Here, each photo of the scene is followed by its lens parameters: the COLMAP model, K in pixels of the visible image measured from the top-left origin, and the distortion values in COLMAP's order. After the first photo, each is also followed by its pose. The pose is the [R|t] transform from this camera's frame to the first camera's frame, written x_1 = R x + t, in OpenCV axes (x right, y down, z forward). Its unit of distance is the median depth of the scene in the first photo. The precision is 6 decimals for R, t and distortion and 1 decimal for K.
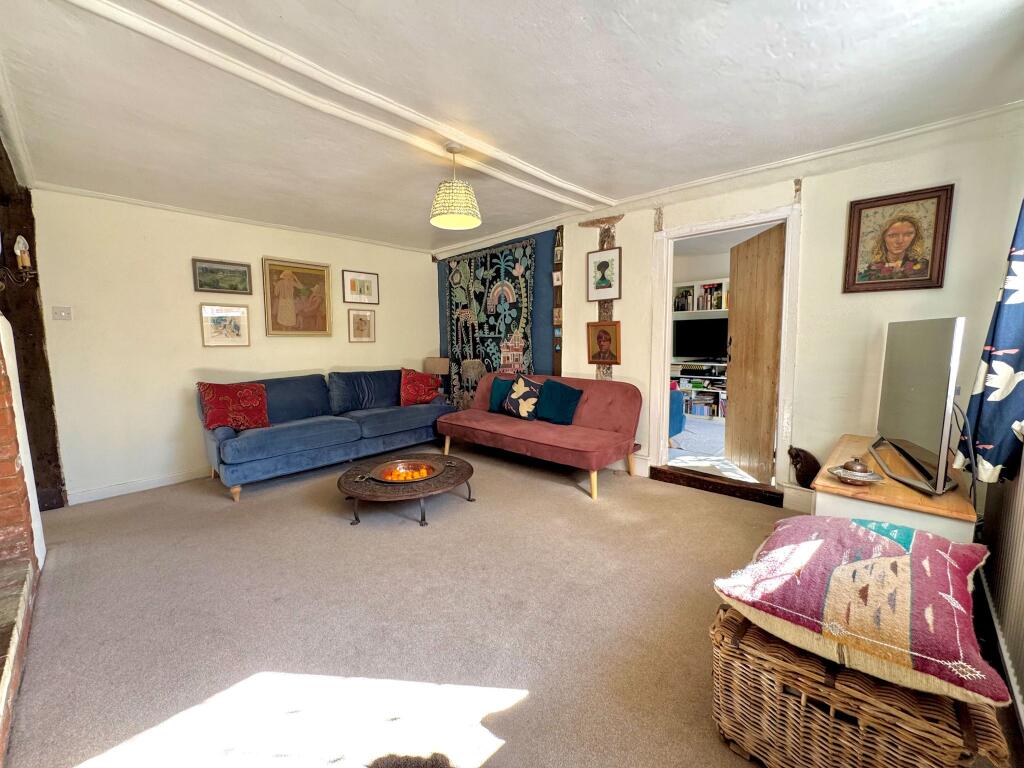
lens RADIAL K [[405.9, 0, 509.4], [0, 405.9, 382.1], [0, 0, 1]] dist [-0.005956, 0.000359]
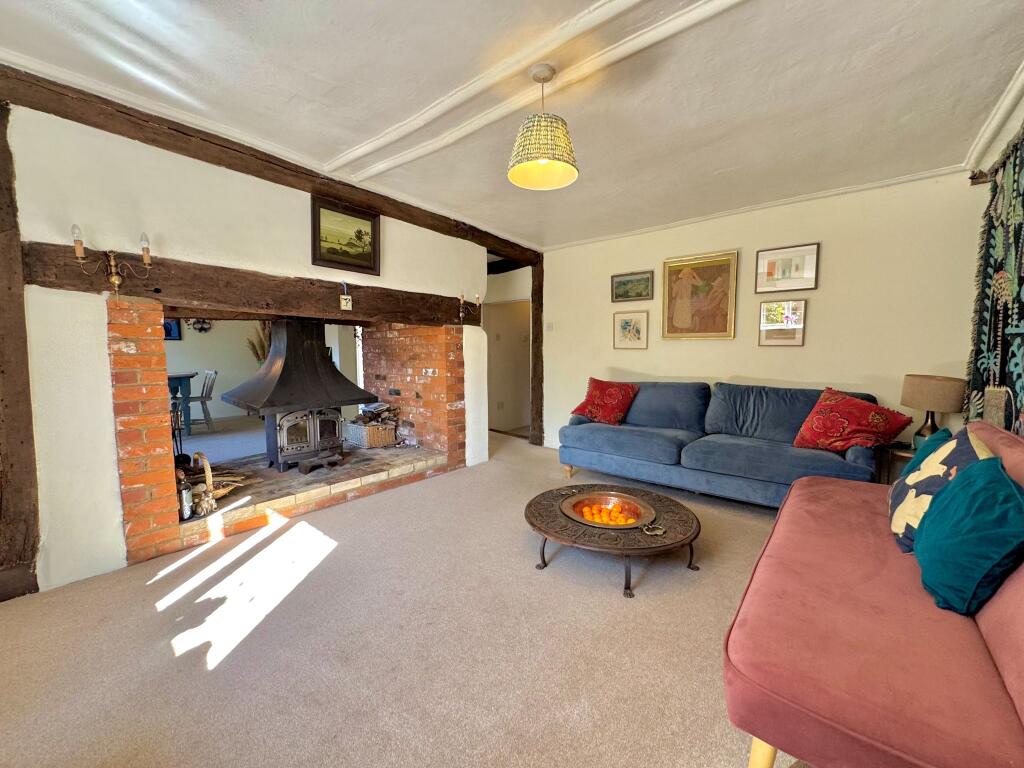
lens RADIAL K [[405.9, 0, 509.9], [0, 405.9, 381.4], [0, 0, 1]] dist [-0.005956, 0.000359]
pose [[0.056564, 0.086181, -0.994672, 0.378998], [-0.106371, 0.991117, 0.079824, -0.050554], [0.992716, 0.101289, 0.065229, 0.574848]]
